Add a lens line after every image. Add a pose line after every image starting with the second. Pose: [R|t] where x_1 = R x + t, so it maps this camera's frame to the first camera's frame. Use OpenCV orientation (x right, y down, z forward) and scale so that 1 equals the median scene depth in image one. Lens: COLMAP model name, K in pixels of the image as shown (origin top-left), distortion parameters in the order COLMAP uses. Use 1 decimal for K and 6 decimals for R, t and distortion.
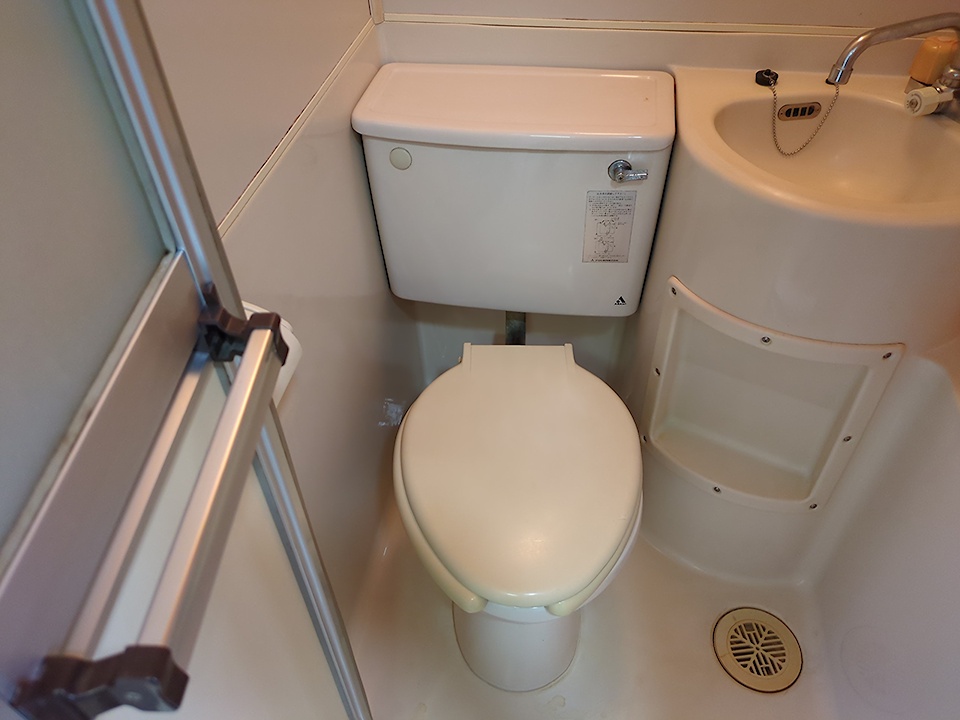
lens RADIAL K [[736.3, 0, 478.3], [0, 736.3, 364.8], [0, 0, 1]] dist [0.022997, -0.004083]
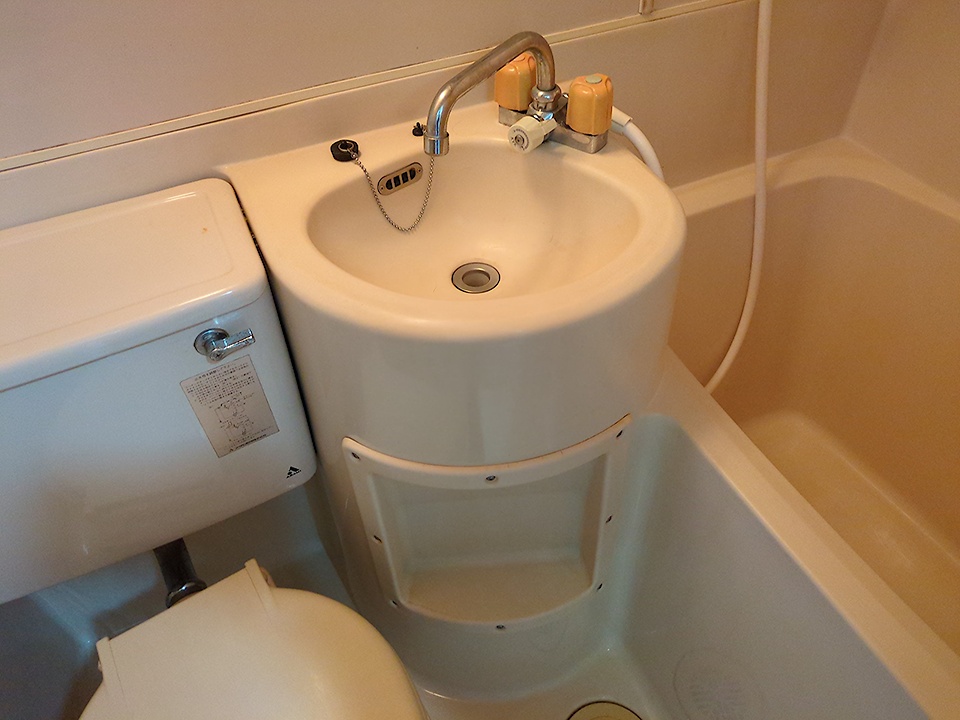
lens RADIAL K [[736.3, 0, 482.1], [0, 736.3, 351.5], [0, 0, 1]] dist [0.022997, -0.004083]
pose [[0.826090, -0.399425, 0.397535, 0.117099], [0.407801, 0.910574, 0.067481, -0.190336], [-0.388939, 0.106370, 0.915102, 0.261151]]
